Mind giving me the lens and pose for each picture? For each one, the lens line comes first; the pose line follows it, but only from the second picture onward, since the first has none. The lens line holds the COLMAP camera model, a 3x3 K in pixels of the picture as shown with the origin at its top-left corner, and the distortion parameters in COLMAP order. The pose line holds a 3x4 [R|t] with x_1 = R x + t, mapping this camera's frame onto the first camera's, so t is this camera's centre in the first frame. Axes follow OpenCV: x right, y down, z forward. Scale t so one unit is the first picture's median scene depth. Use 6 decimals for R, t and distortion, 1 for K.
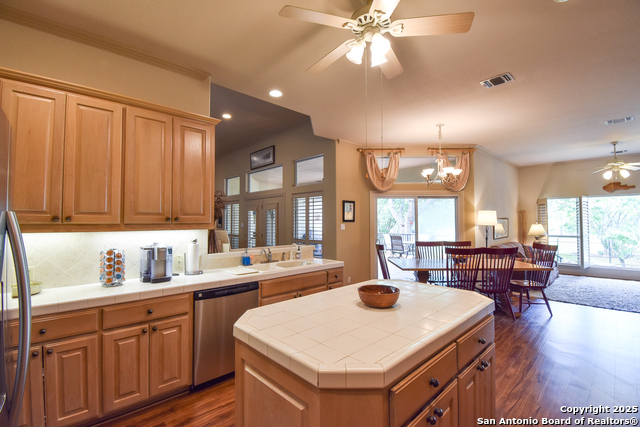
lens RADIAL K [[287.6, 0, 318.9], [0, 287.6, 215.8], [0, 0, 1]] dist [0.017351, 0.000029]
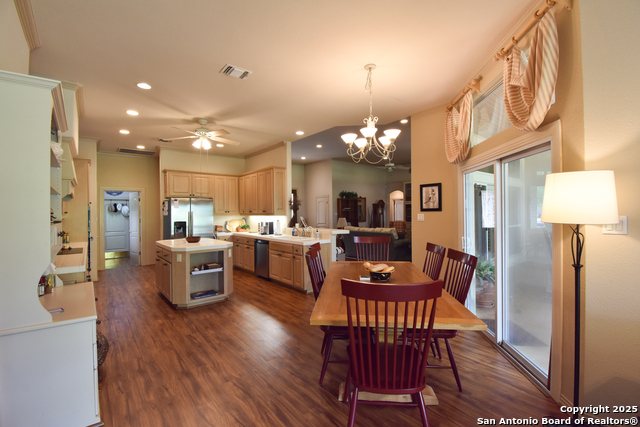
lens RADIAL K [[281.4, 0, 321.5], [0, 281.4, 212.4], [0, 0, 1]] dist [0.016740, -0.021545]
pose [[-0.074566, 0.002482, -0.997213, 0.858773], [0.030470, 0.999536, 0.000209, 0.015153], [0.996750, -0.030370, -0.074607, 0.738783]]
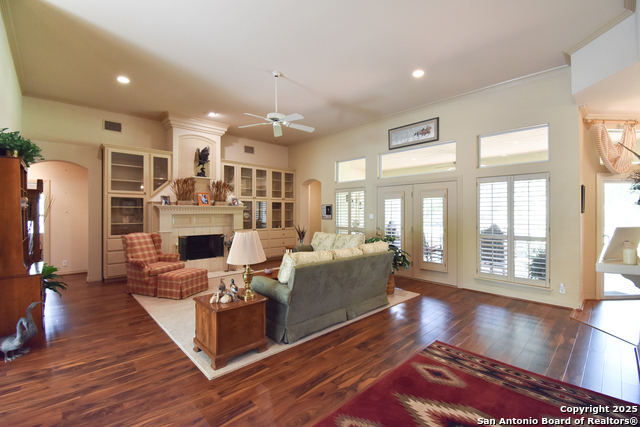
lens RADIAL K [[281.4, 0, 321.5], [0, 281.4, 212.4], [0, 0, 1]] dist [0.016740, -0.021545]
pose [[0.999994, 0.002791, 0.001855, -0.570587], [-0.002829, 0.999775, 0.021046, 0.005189], [-0.001795, -0.021051, 0.999777, 0.249120]]
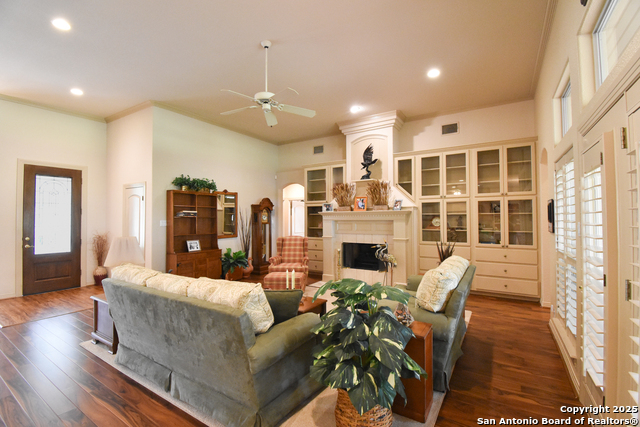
lens RADIAL K [[281.4, 0, 321.5], [0, 281.4, 212.4], [0, 0, 1]] dist [0.016740, -0.021545]
pose [[0.251894, -0.019653, -0.967555, -0.097165], [0.024184, 0.999609, -0.014008, 0.018834], [0.967453, -0.019871, 0.252271, 0.961073]]
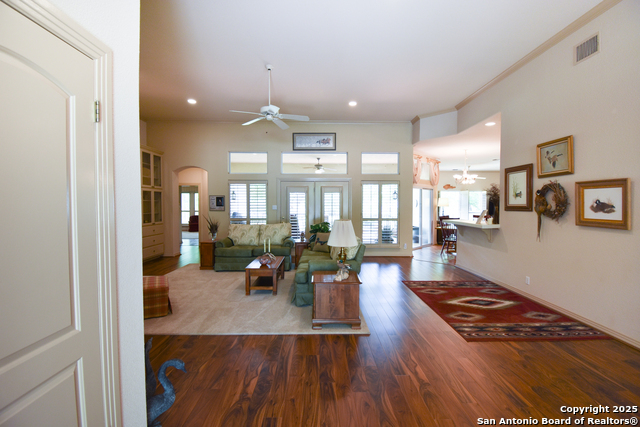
lens RADIAL K [[281.4, 0, 321.5], [0, 281.4, 212.4], [0, 0, 1]] dist [0.016740, -0.021545]
pose [[0.677838, -0.020715, 0.734919, -1.154362], [-0.017711, 0.998853, 0.044490, 0.007967], [-0.734998, -0.043173, 0.676694, 0.369087]]
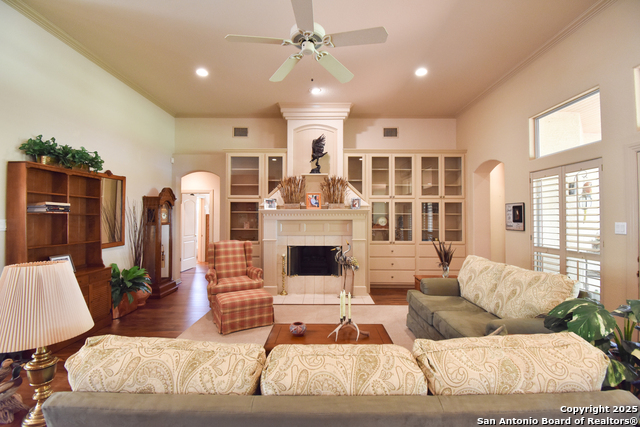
lens RADIAL K [[281.4, 0, 321.5], [0, 281.4, 212.4], [0, 0, 1]] dist [0.016740, -0.021545]
pose [[0.727477, -0.009428, -0.686067, -0.410071], [0.011615, 0.999932, -0.001425, 0.014732], [0.686033, -0.006932, 0.727537, 0.728309]]
